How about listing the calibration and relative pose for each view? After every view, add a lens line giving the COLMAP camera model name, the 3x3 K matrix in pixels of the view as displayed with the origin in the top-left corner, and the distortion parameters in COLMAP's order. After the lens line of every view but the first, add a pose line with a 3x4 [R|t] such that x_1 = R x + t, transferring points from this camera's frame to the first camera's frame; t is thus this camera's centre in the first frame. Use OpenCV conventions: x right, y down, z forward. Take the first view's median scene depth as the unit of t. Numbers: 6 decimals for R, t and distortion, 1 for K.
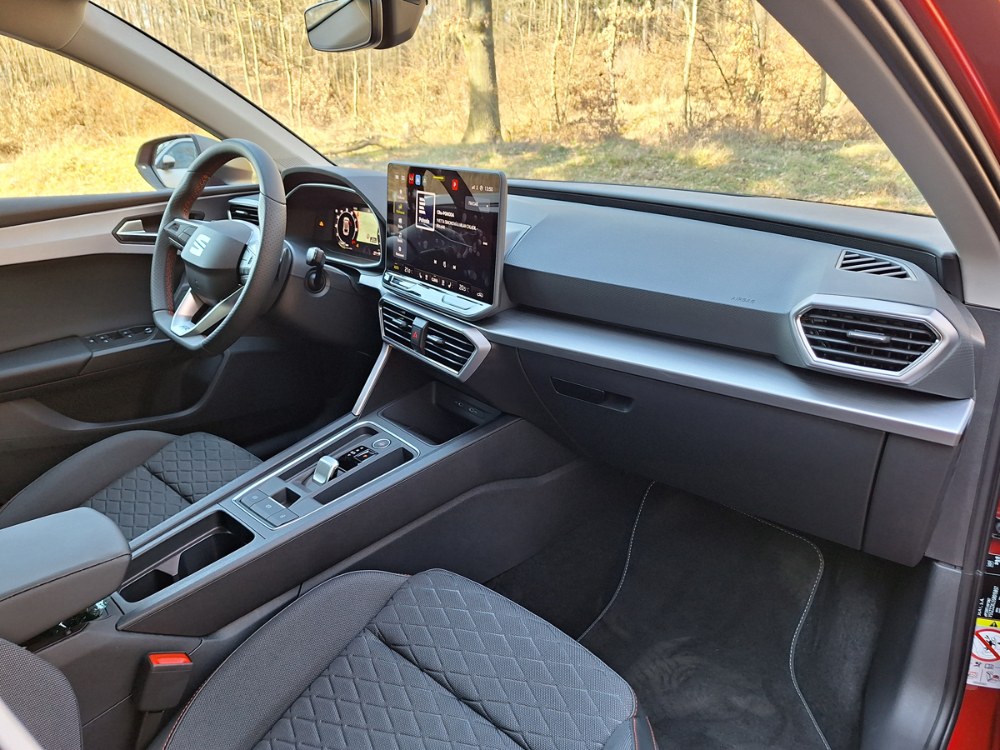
lens RADIAL K [[692.6, 0, 497.2], [0, 692.6, 374.9], [0, 0, 1]] dist [0.097771, -0.127127]
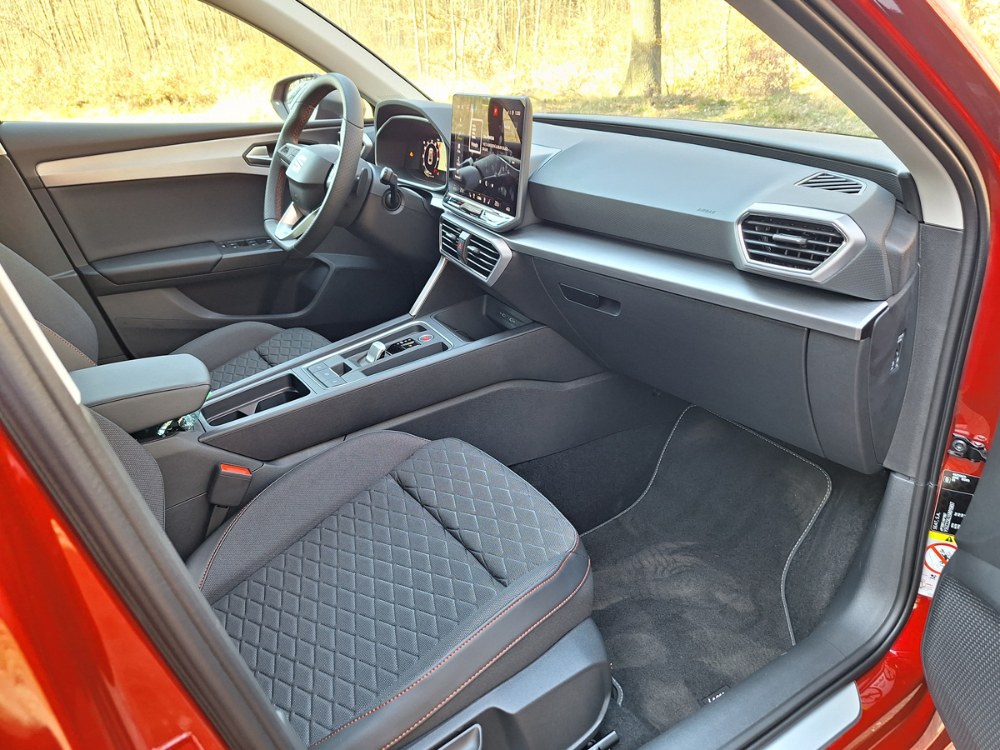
lens RADIAL K [[695.5, 0, 500.0], [0, 695.5, 375.0], [0, 0, 1]] dist [0.128220, -0.217270]
pose [[0.975592, 0.087380, -0.201459, 0.206919], [-0.076747, 0.995243, 0.060017, 0.084028], [0.205745, -0.043091, 0.977657, -0.140287]]
